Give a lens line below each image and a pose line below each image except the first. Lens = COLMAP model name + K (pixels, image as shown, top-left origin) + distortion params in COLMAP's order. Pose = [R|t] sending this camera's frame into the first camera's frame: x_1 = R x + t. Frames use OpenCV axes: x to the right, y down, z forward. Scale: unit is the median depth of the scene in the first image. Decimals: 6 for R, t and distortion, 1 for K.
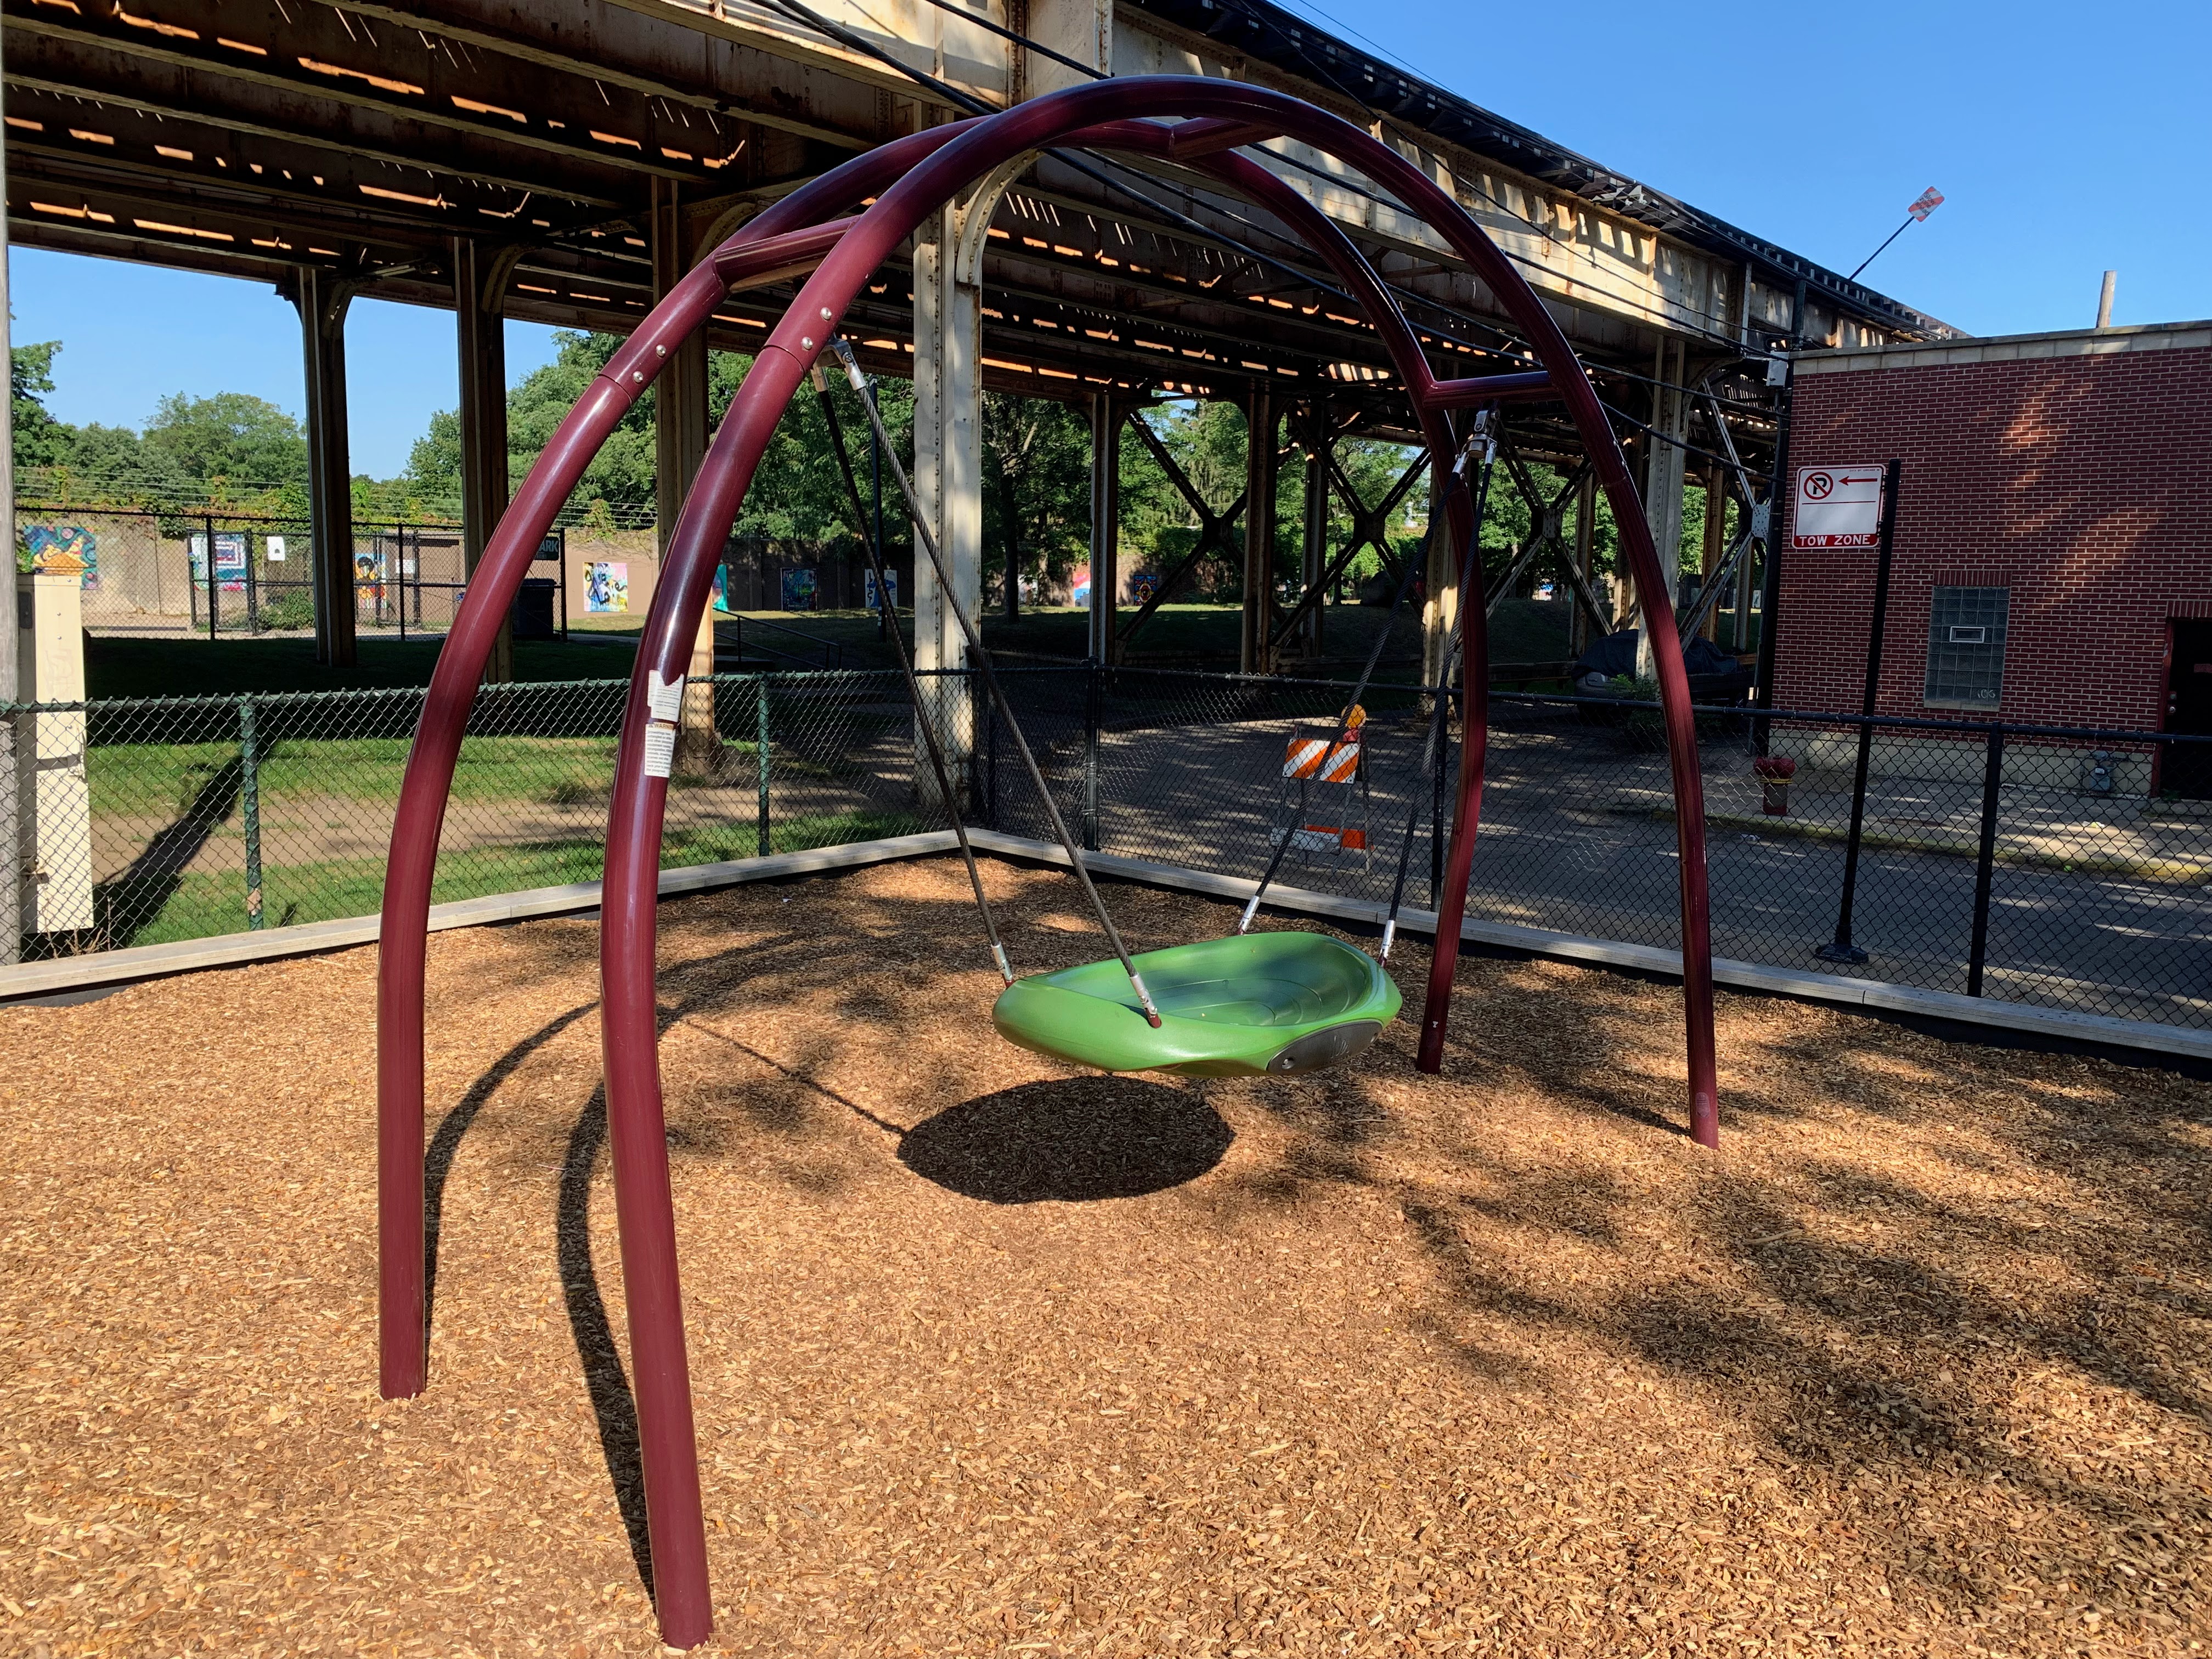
lens RADIAL K [[1691.2, 0, 1106.0], [0, 1691.2, 829.5], [0, 0, 1]] dist [0.038156, -0.006445]
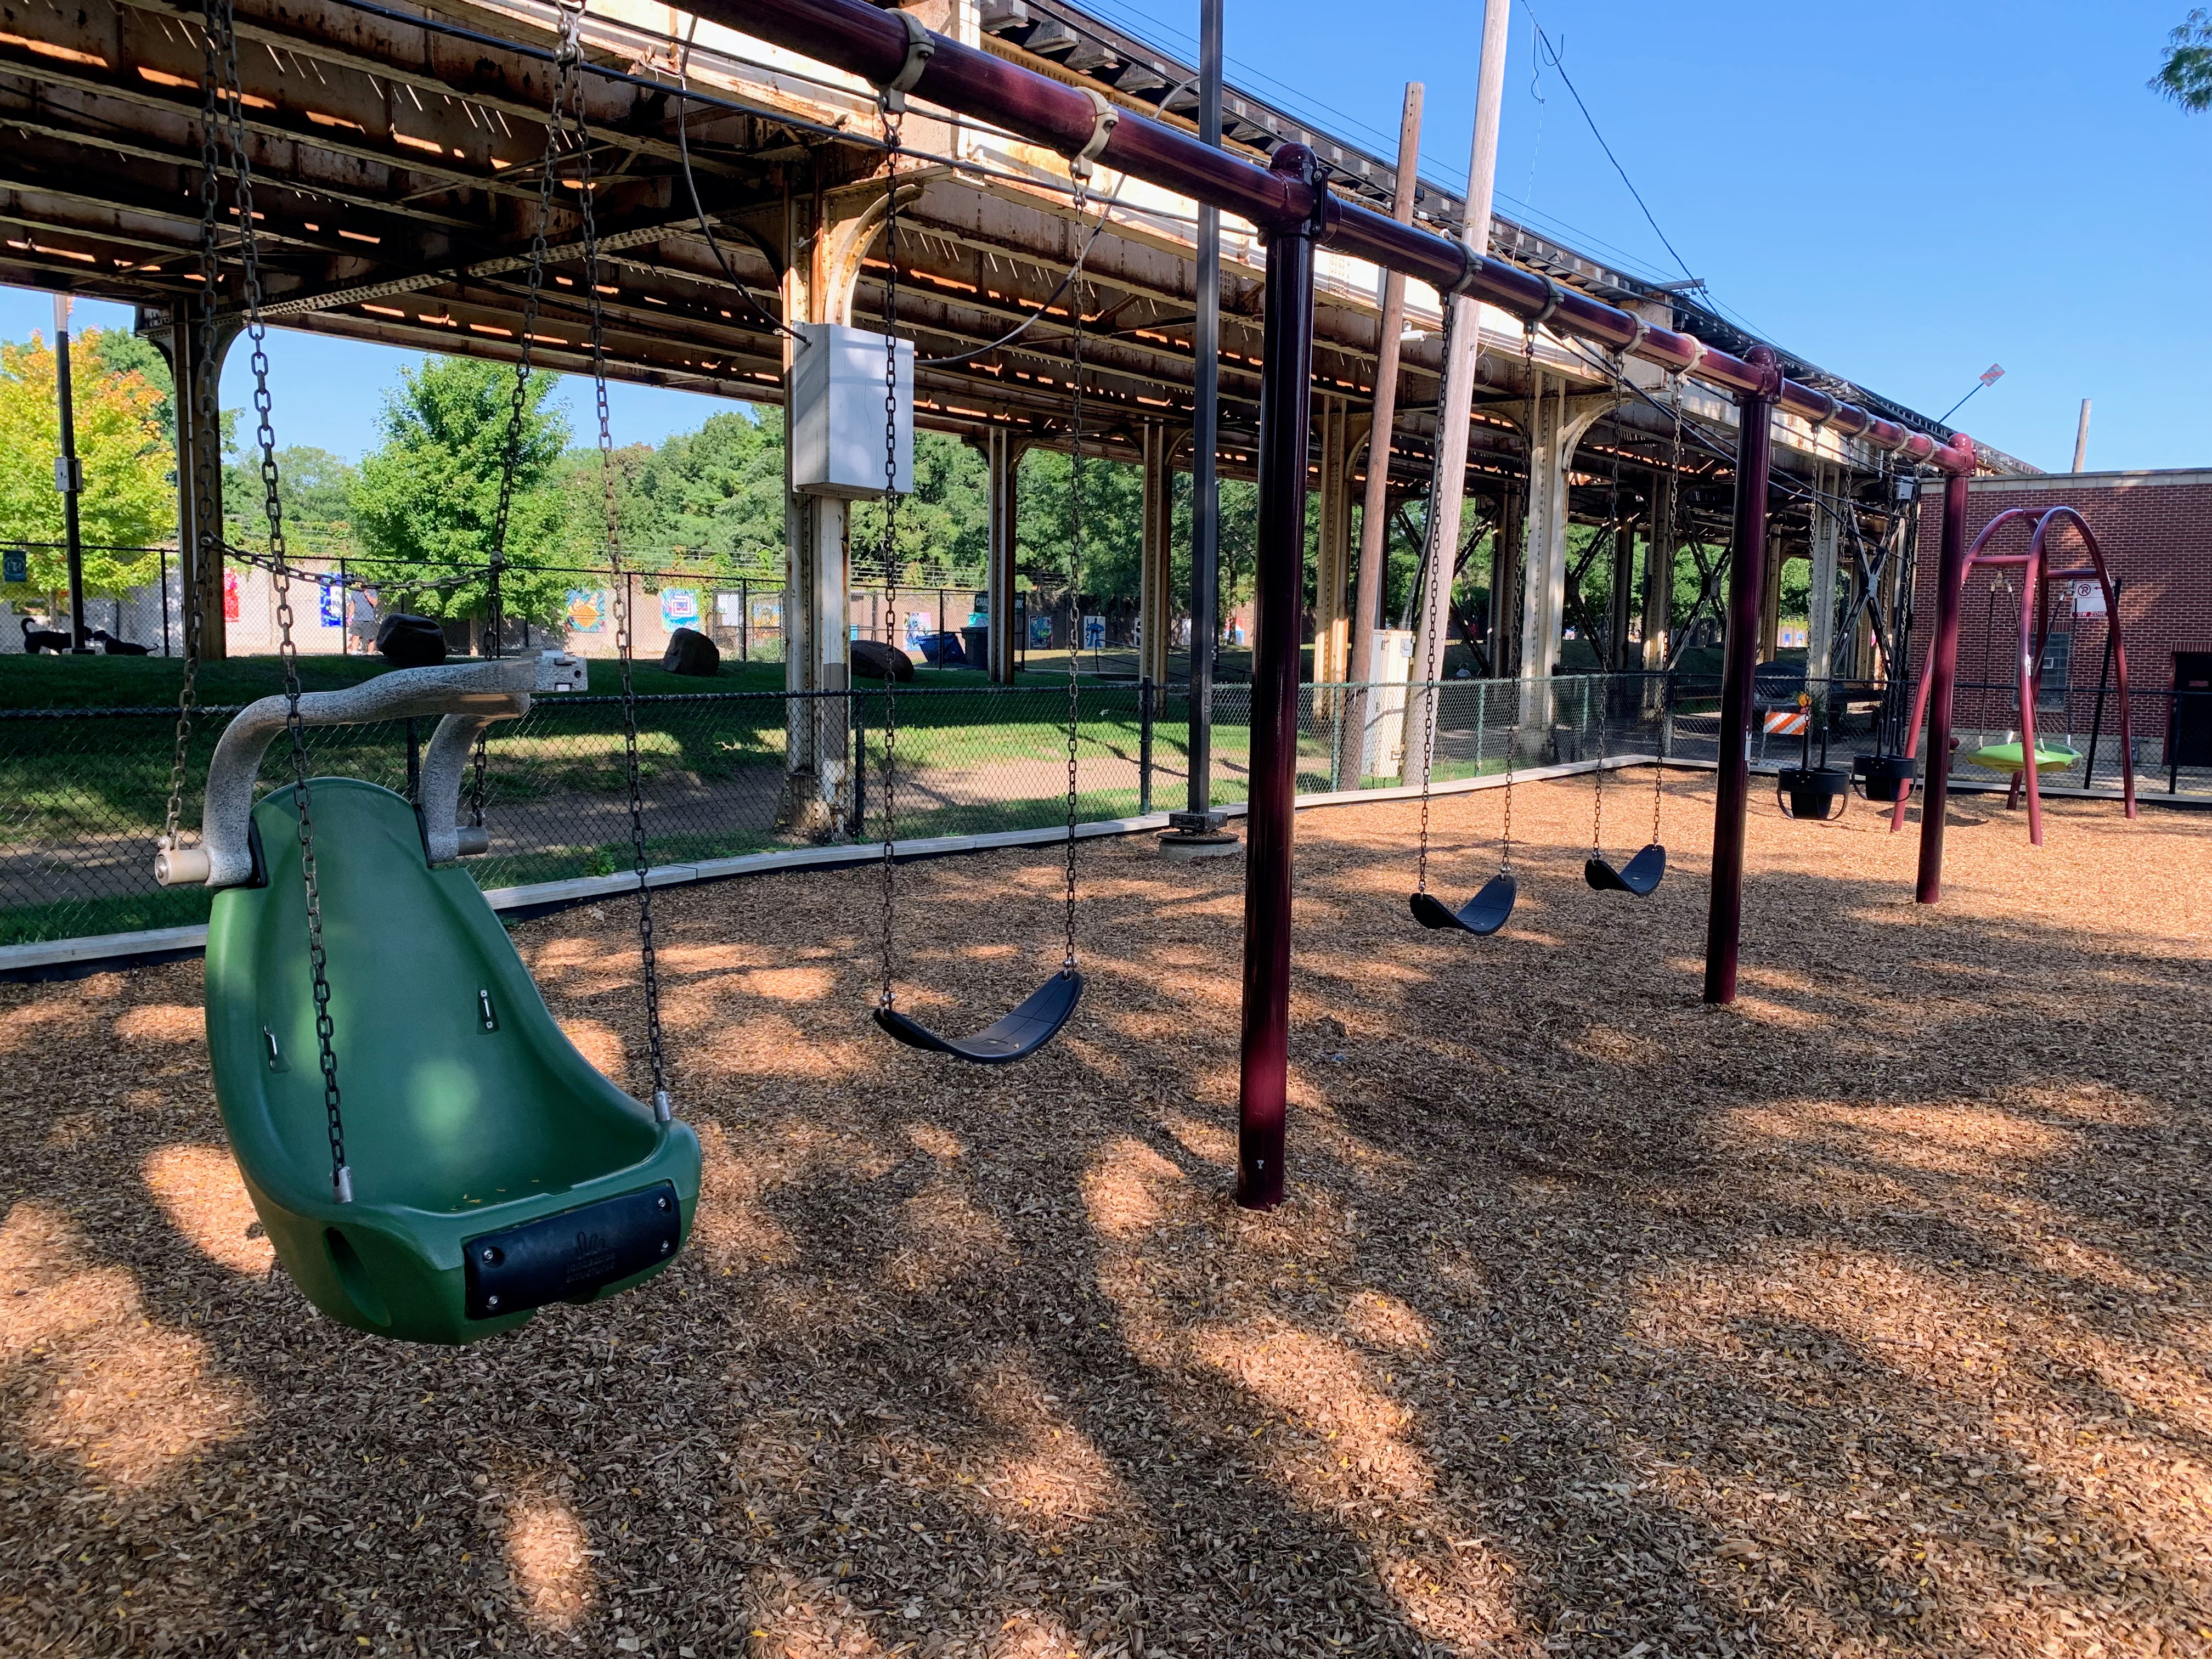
lens RADIAL K [[1691.2, 0, 1106.0], [0, 1691.2, 829.5], [0, 0, 1]] dist [0.038156, -0.006445]
pose [[0.998833, -0.003057, 0.048197, -0.436187], [0.004077, 0.999770, -0.021076, 0.068933], [-0.048122, 0.021248, 0.998615, -0.526476]]
